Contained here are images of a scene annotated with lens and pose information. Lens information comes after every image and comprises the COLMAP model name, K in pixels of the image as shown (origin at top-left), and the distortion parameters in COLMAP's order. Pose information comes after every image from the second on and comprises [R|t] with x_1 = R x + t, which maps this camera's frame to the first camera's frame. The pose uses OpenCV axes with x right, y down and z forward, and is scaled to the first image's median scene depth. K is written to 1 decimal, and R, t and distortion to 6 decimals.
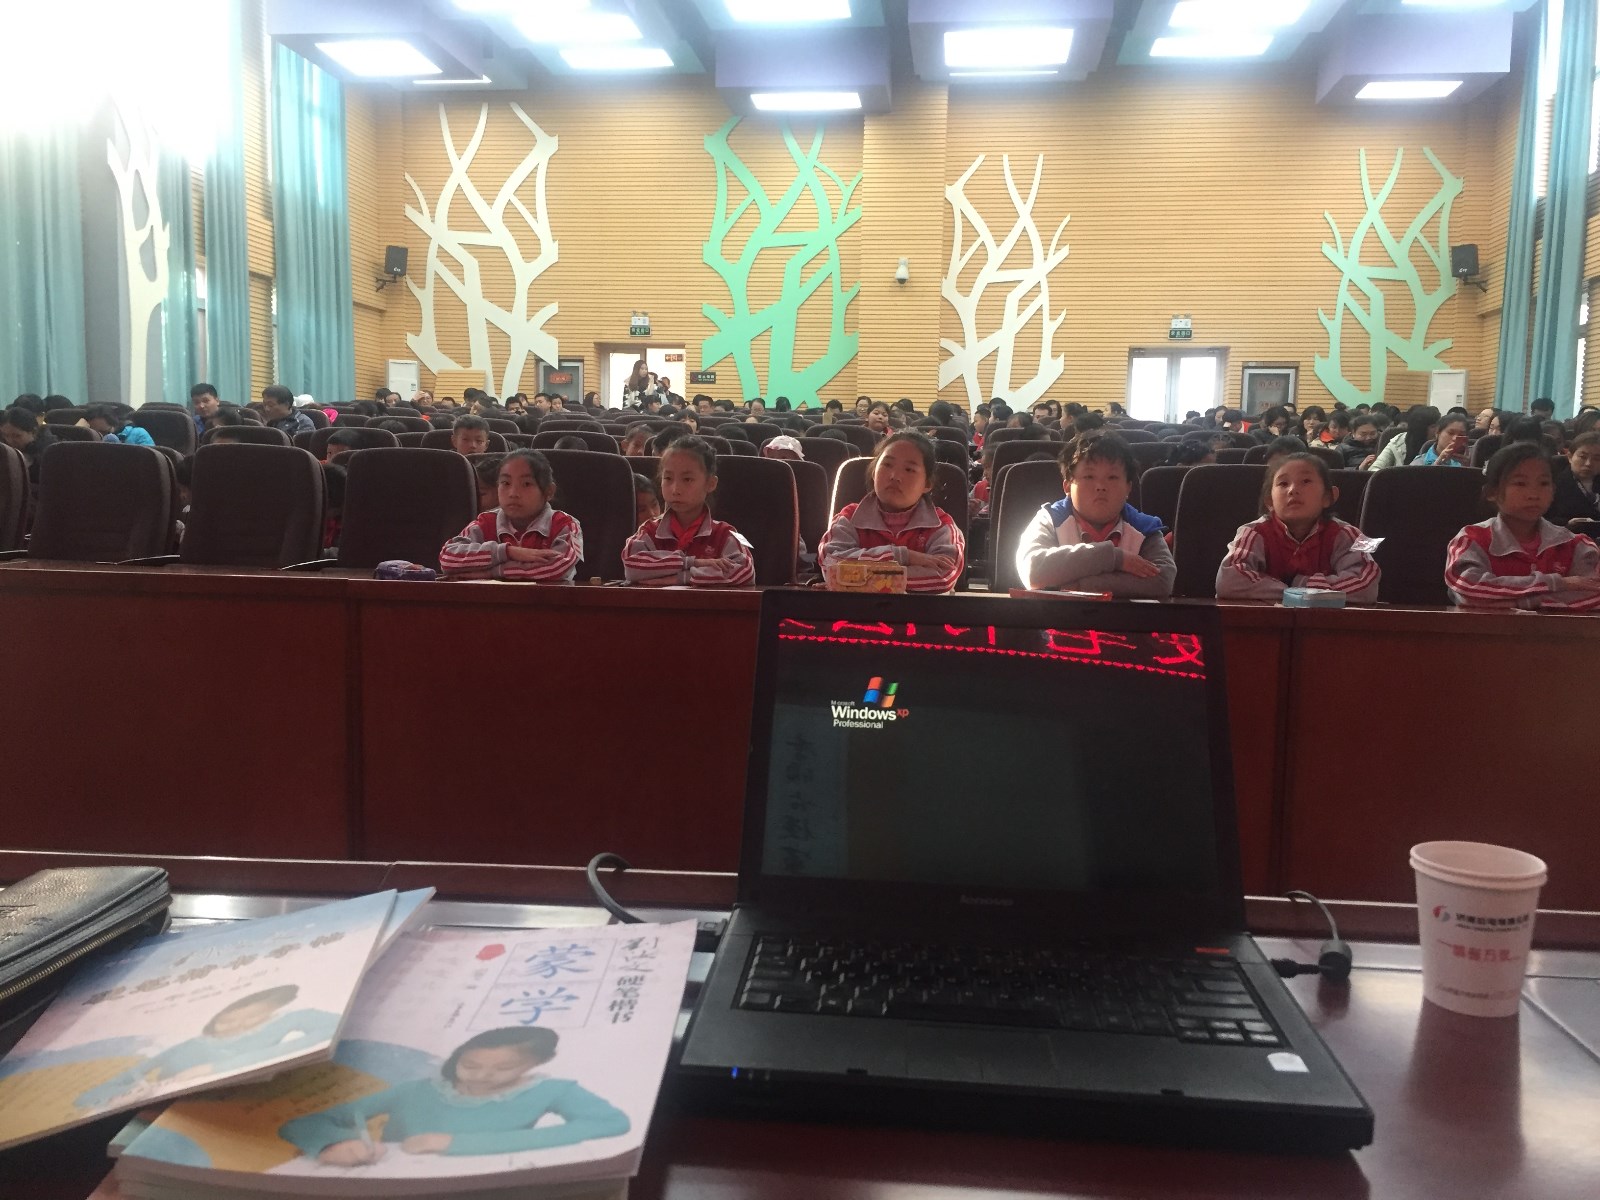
lens RADIAL K [[1322.4, 0, 800.0], [0, 1322.4, 600.0], [0, 0, 1]] dist [0.092129, -0.131091]
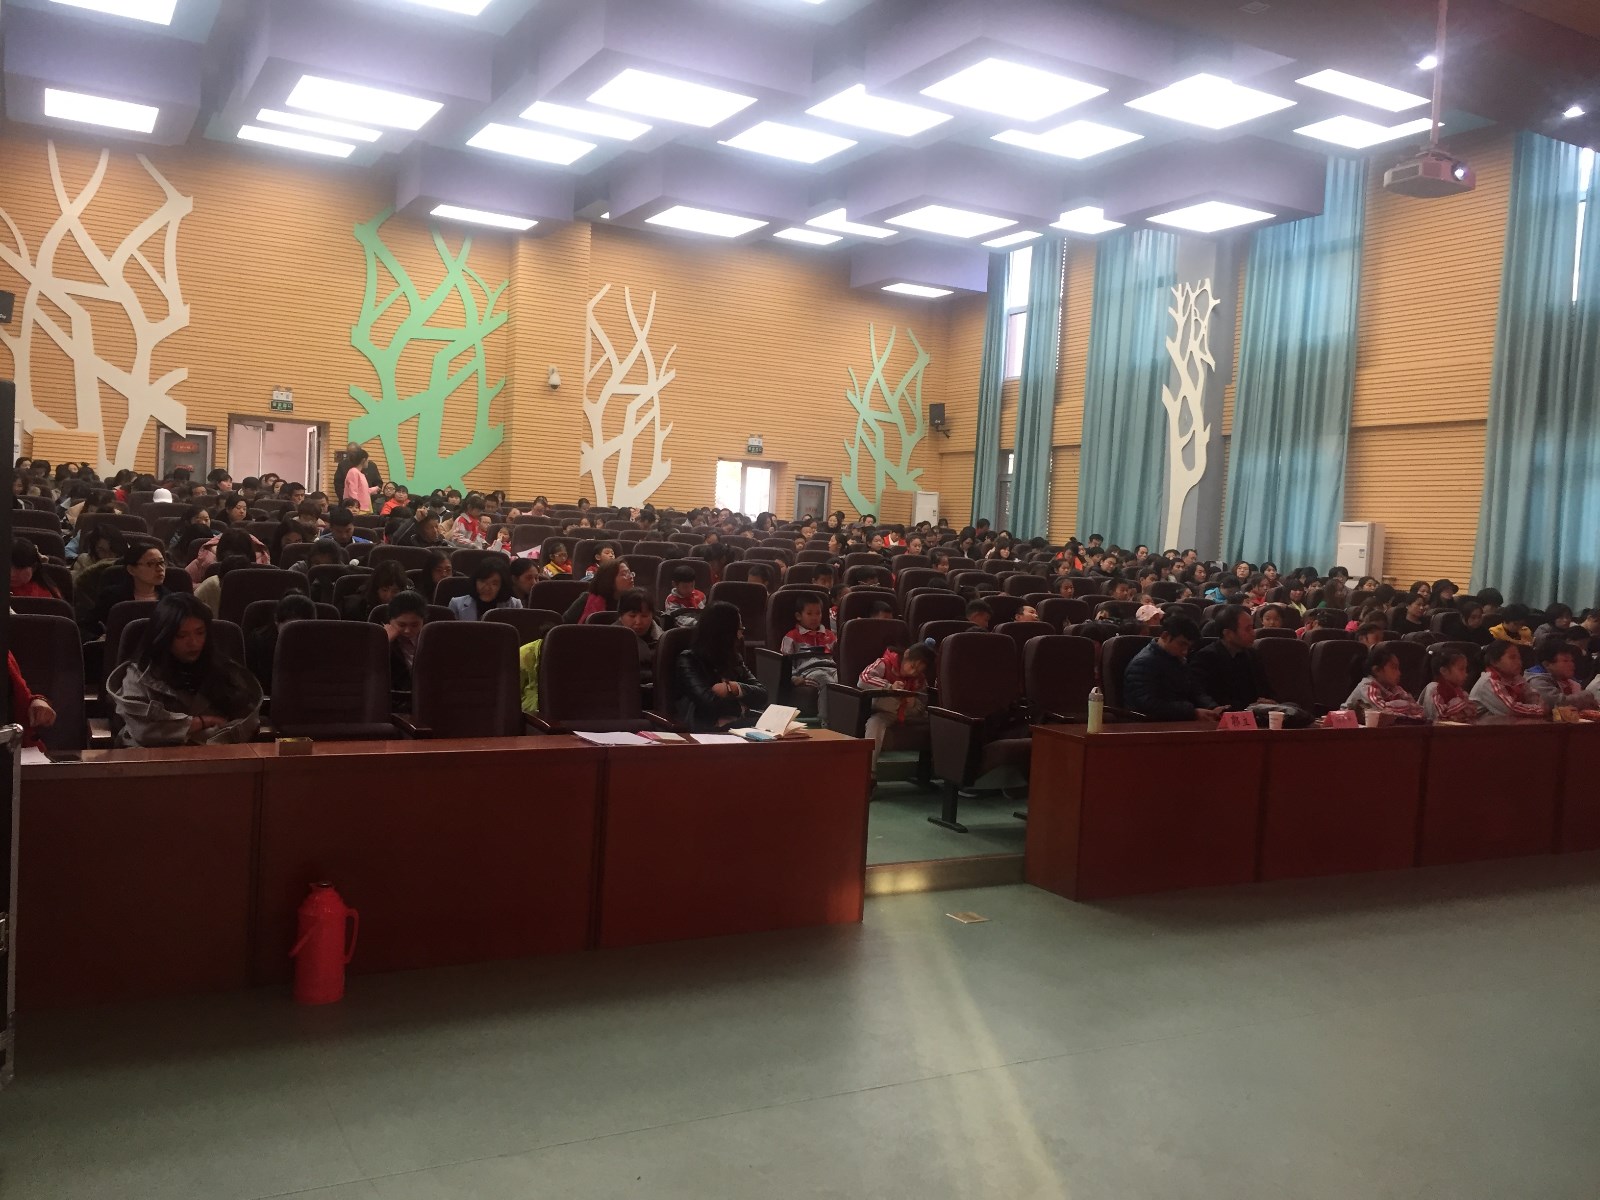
lens RADIAL K [[1322.4, 0, 800.0], [0, 1322.4, 600.0], [0, 0, 1]] dist [0.092129, -0.131091]
pose [[0.810585, -0.002936, 0.585614, -0.402247], [0.016782, 0.999693, -0.018216, -0.034821], [-0.585381, 0.024593, 0.810385, -0.026893]]
